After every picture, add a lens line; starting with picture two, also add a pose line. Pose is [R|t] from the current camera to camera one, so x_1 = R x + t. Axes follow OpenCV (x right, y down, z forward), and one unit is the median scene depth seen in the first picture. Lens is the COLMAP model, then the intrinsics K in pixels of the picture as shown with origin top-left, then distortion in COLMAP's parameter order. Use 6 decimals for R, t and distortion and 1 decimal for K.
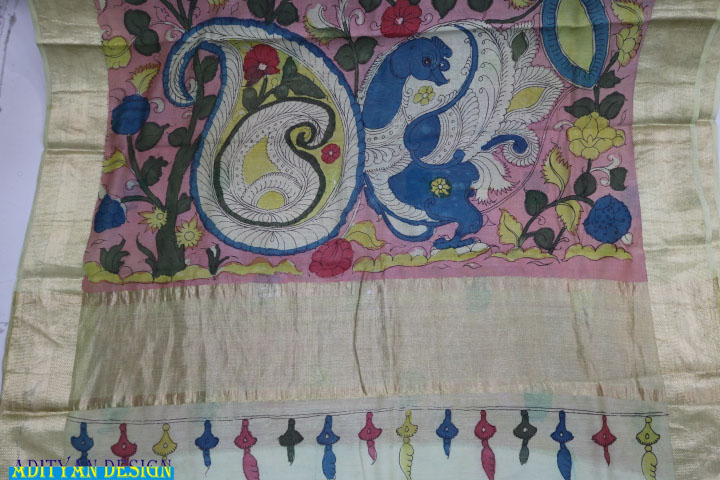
lens RADIAL K [[599.5, 0, 357.7], [0, 599.5, 253.4], [0, 0, 1]] dist [-0.006955, 0.011525]
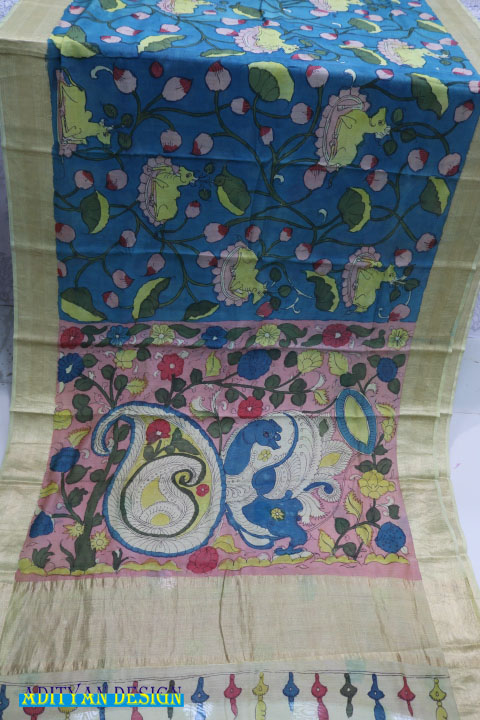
lens RADIAL K [[599.5, 0, 240.0], [0, 599.5, 360.0], [0, 0, 1]] dist [-0.006955, 0.011525]
pose [[0.992455, 0.060085, 0.106880, -0.134192], [0.001923, 0.863962, -0.503554, 0.306254], [-0.122596, 0.499960, 0.857328, -0.437937]]
